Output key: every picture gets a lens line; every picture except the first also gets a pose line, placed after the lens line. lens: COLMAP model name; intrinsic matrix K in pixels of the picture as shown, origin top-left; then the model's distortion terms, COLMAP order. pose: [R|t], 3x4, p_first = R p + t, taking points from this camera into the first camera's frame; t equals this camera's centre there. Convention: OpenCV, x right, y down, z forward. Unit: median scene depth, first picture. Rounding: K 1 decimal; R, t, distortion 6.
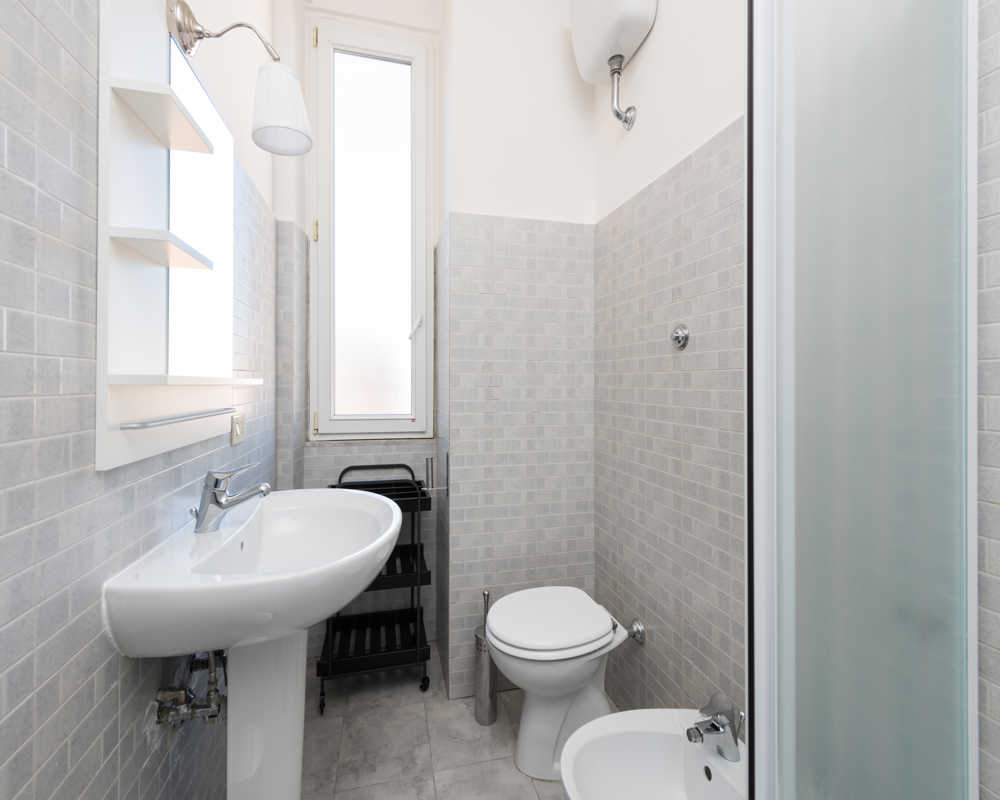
lens RADIAL K [[458.5, 0, 498.5], [0, 458.5, 387.5], [0, 0, 1]] dist [-0.000436, -0.000249]
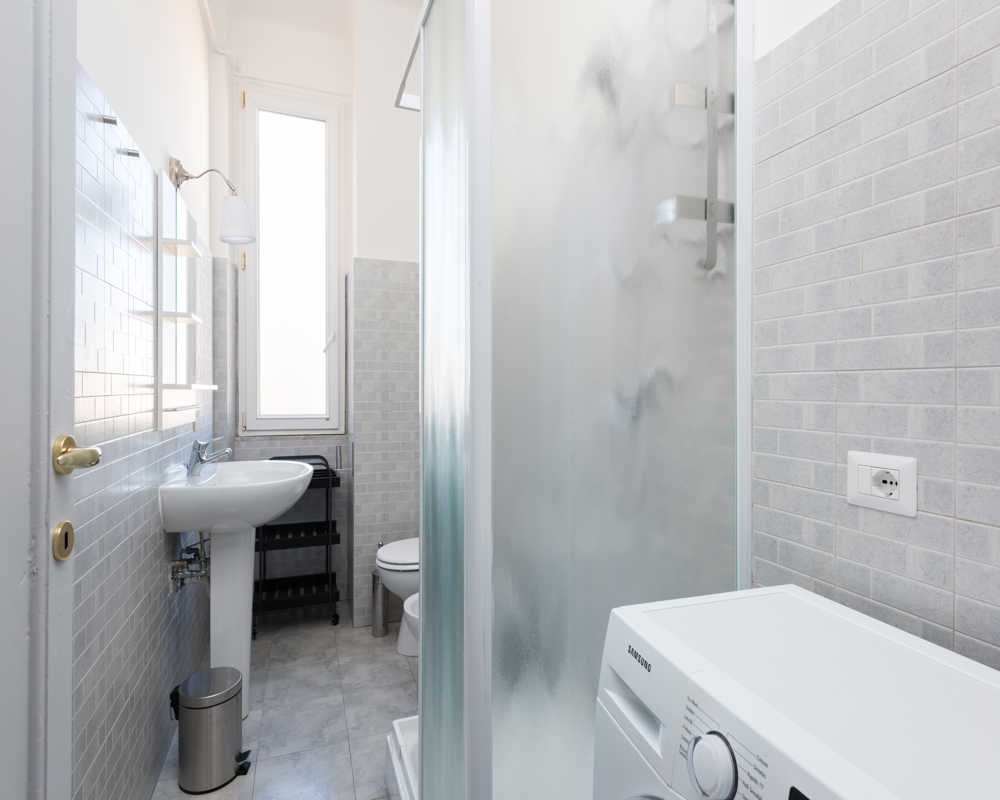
lens RADIAL K [[561.5, 0, 500.0], [0, 561.5, 400.0], [0, 0, 1]] dist [0.000181, 0.000045]
pose [[0.995728, -0.000147, 0.092330, 0.157858], [-0.000820, 0.999945, 0.010432, 0.006274], [-0.092326, -0.010464, 0.995674, -0.624818]]
